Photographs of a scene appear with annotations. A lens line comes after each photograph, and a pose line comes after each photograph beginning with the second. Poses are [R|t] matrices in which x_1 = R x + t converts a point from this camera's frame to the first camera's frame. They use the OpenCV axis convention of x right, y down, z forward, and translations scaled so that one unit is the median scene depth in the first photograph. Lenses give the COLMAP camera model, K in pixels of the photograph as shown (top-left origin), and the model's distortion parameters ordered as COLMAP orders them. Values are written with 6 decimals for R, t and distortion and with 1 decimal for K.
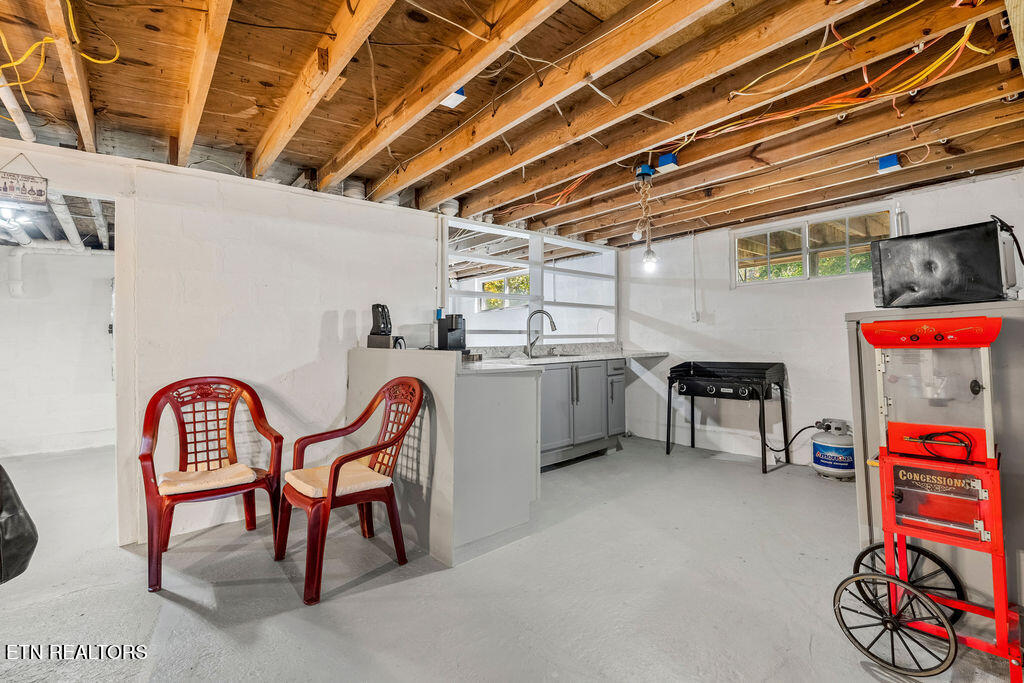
lens RADIAL K [[452.8, 0, 506.7], [0, 452.8, 337.9], [0, 0, 1]] dist [-0.000915, -0.000391]
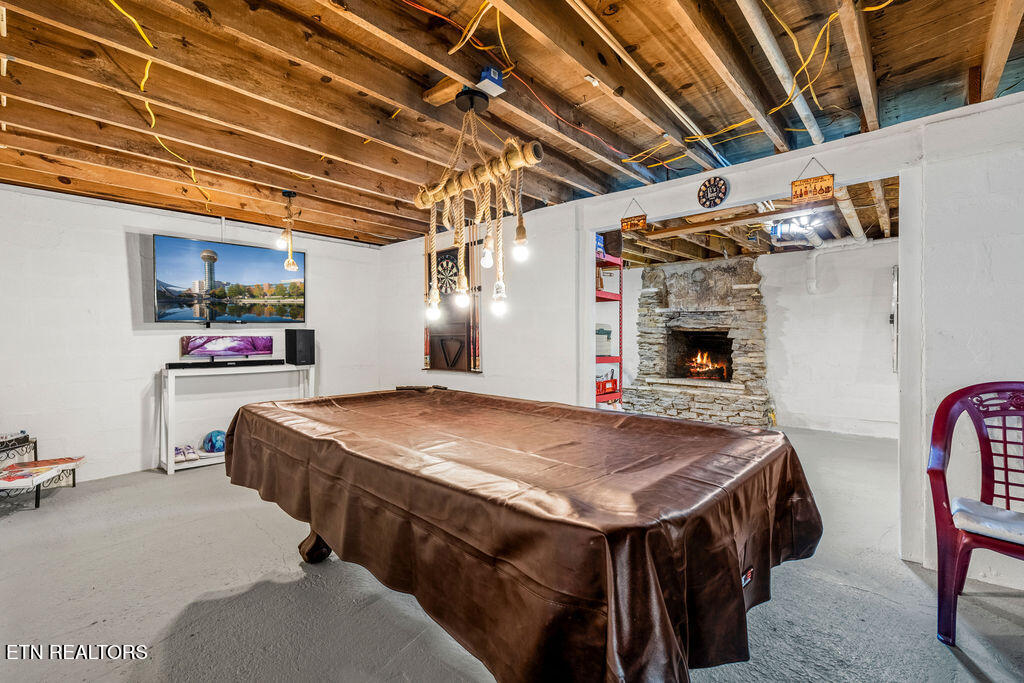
lens RADIAL K [[452.8, 0, 511.5], [0, 452.8, 336.2], [0, 0, 1]] dist [-0.000915, -0.000391]
pose [[0.153990, 0.010934, -0.988012, -0.090873], [0.006170, 0.999909, 0.012027, 0.000259], [0.988053, -0.007948, 0.153908, 0.096316]]
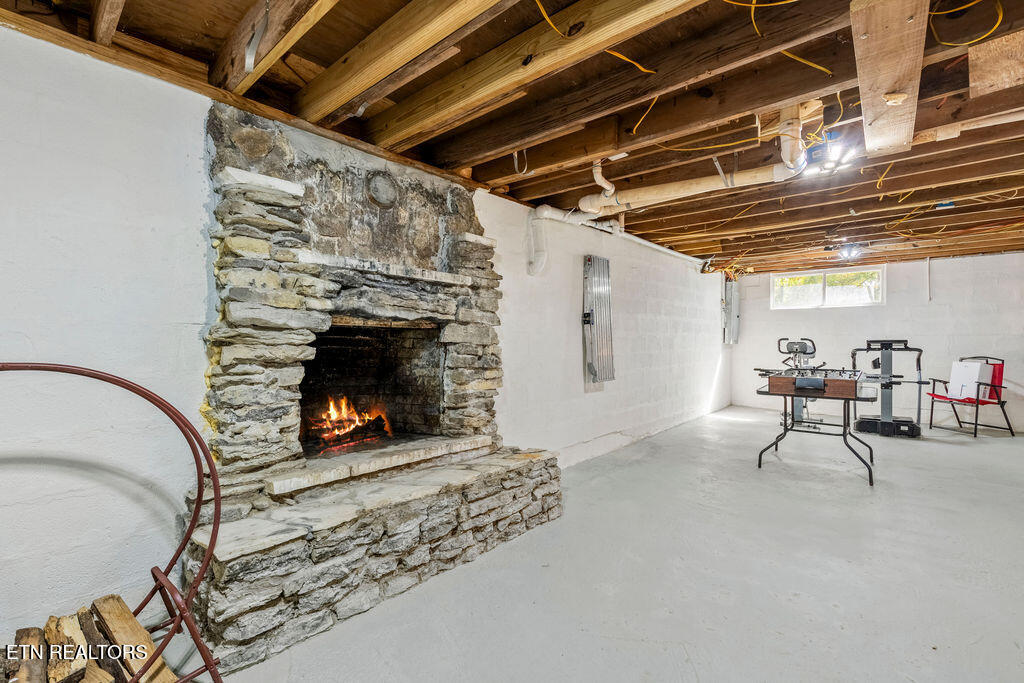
lens RADIAL K [[452.8, 0, 512.0], [0, 452.8, 341.2], [0, 0, 1]] dist [-0.000915, -0.000391]
pose [[0.988937, 0.008973, 0.148066, -0.830676], [-0.010581, 0.999893, 0.010077, 0.010202], [-0.147960, -0.011532, 0.988926, 0.218197]]
